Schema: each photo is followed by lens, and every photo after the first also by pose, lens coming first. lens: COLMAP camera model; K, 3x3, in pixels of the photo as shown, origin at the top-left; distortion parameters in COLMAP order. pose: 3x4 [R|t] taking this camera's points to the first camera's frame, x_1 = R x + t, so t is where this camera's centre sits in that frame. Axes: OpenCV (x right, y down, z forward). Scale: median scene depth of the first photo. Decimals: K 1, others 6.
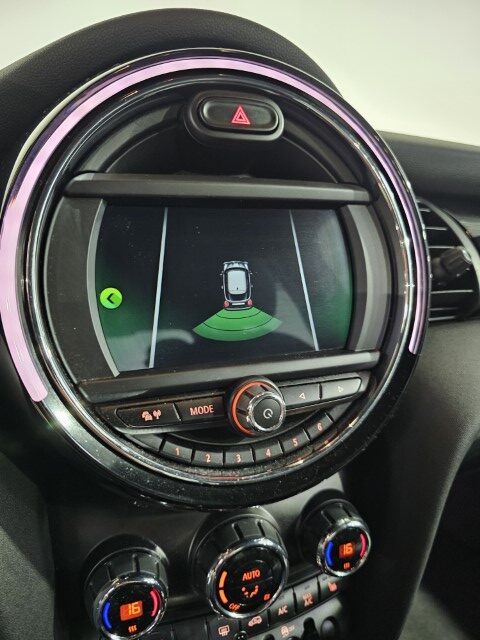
lens RADIAL K [[441.2, 0, 242.9], [0, 441.2, 321.5], [0, 0, 1]] dist [0.023565, -0.025938]
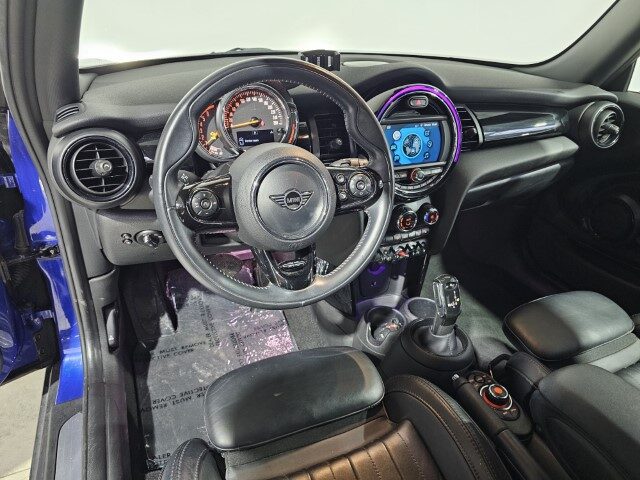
lens RADIAL K [[441.2, 0, 321.1], [0, 441.2, 237.7], [0, 0, 1]] dist [0.023565, -0.025938]
pose [[0.997358, -0.005515, 0.072439, -1.058668], [-0.012781, 0.968244, 0.249681, -0.234525], [-0.071516, -0.249947, 0.965615, -2.789387]]
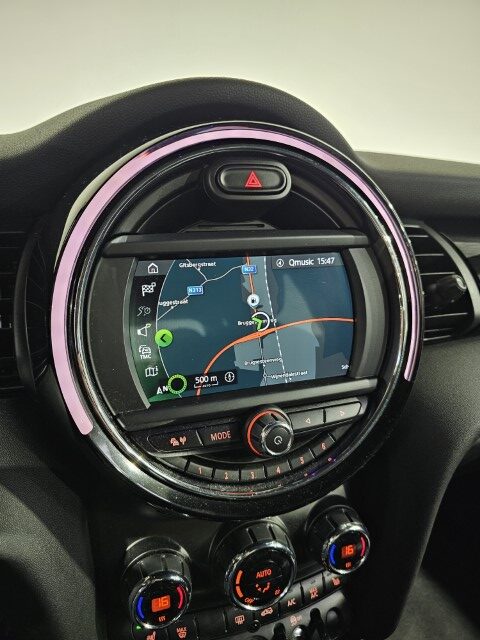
lens RADIAL K [[441.2, 0, 236.7], [0, 441.2, 317.7], [0, 0, 1]] dist [0.023565, -0.025938]
pose [[0.999520, -0.005188, -0.030531, -0.012962], [0.006068, 0.999567, 0.028786, -0.126213], [0.030369, -0.028957, 0.999119, -0.130697]]
